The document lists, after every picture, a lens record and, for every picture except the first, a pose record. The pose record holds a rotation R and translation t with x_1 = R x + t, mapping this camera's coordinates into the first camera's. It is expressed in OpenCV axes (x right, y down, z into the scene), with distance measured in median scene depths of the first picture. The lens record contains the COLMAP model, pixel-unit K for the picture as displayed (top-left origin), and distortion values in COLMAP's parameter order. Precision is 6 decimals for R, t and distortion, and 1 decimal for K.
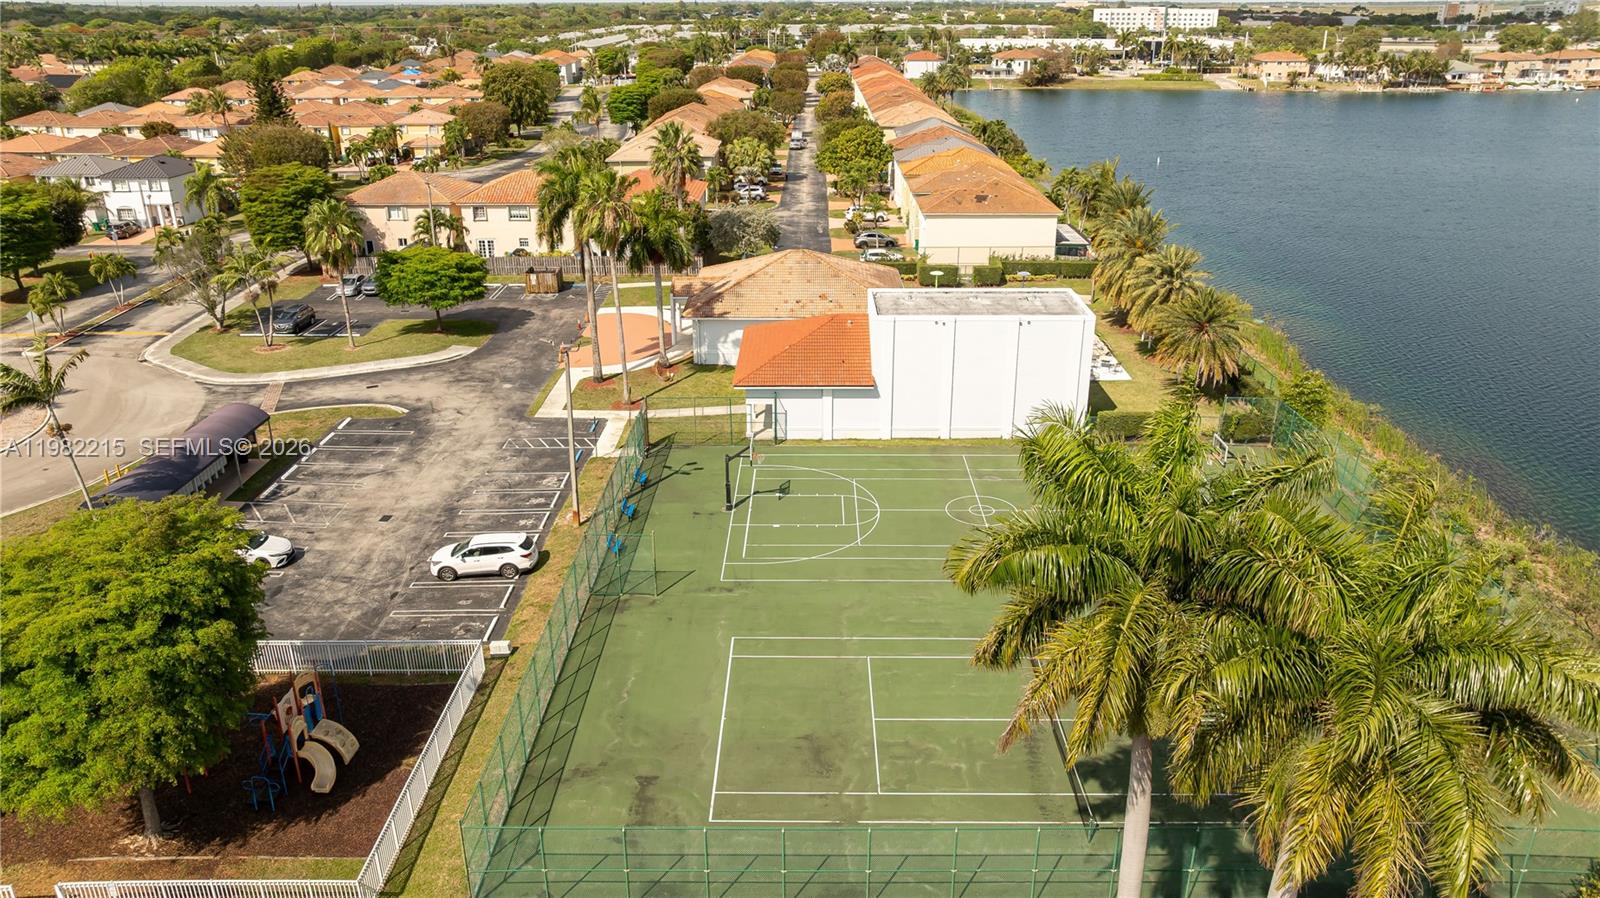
lens RADIAL K [[1133.9, 0, 800.0], [0, 1133.9, 449.0], [0, 0, 1]] dist [-0.065826, 0.099748]
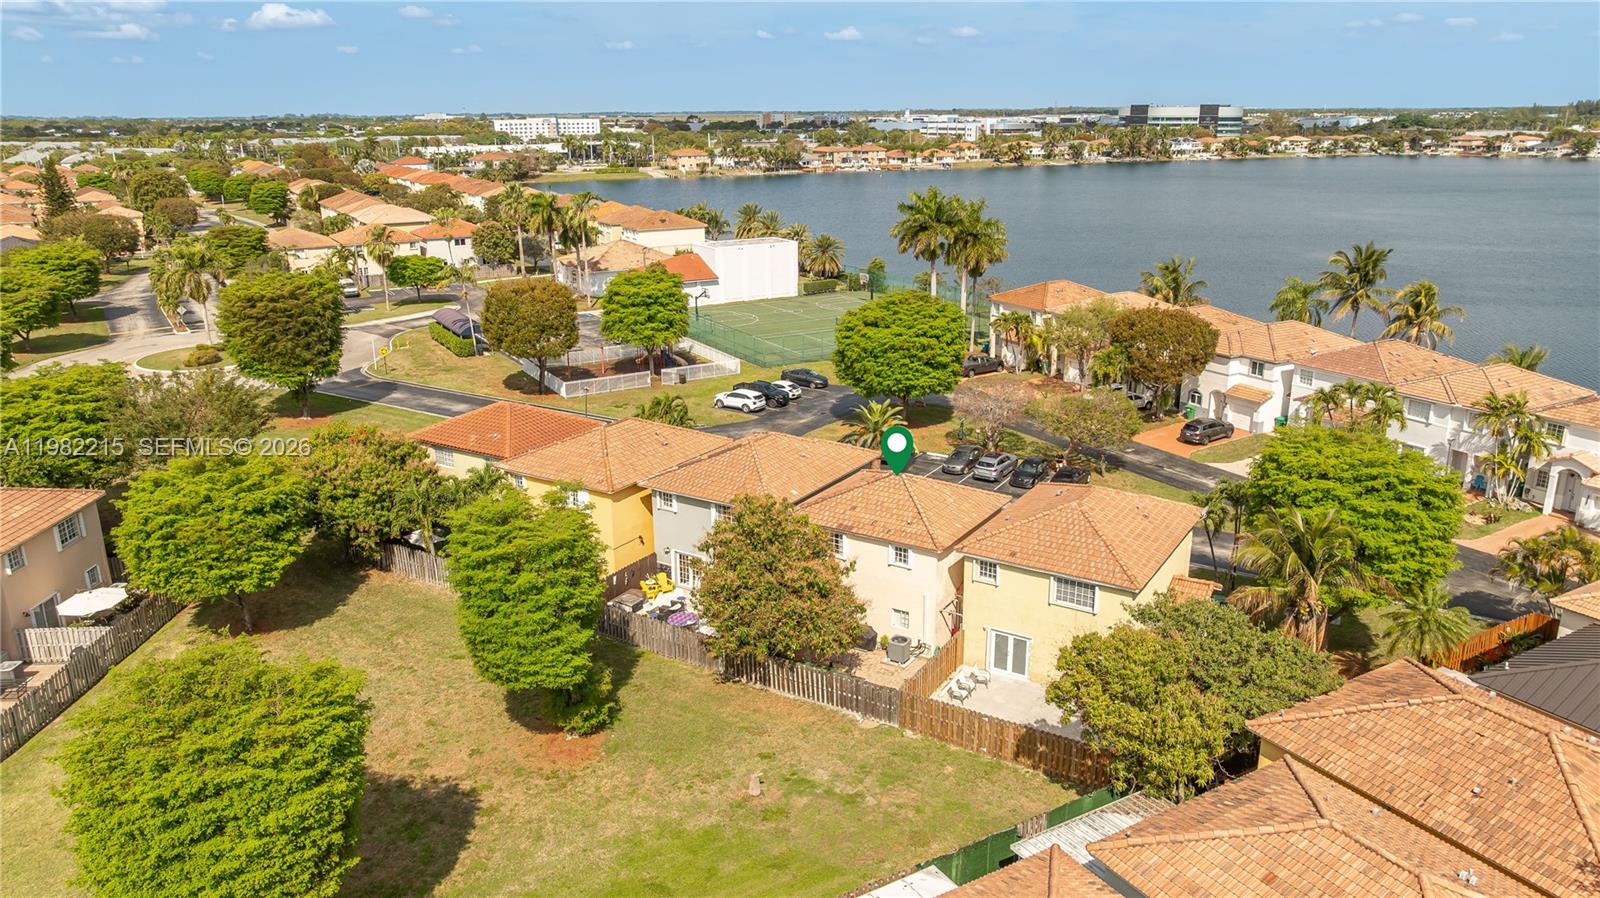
lens RADIAL K [[1126.9, 0, 800.0], [0, 1126.9, 449.0], [0, 0, 1]] dist [-0.020979, 0.007824]
pose [[0.857845, -0.153313, 0.490508, -0.178747], [0.196119, 0.979893, -0.036716, 0.075076], [-0.475016, 0.127694, 0.870663, -0.193727]]
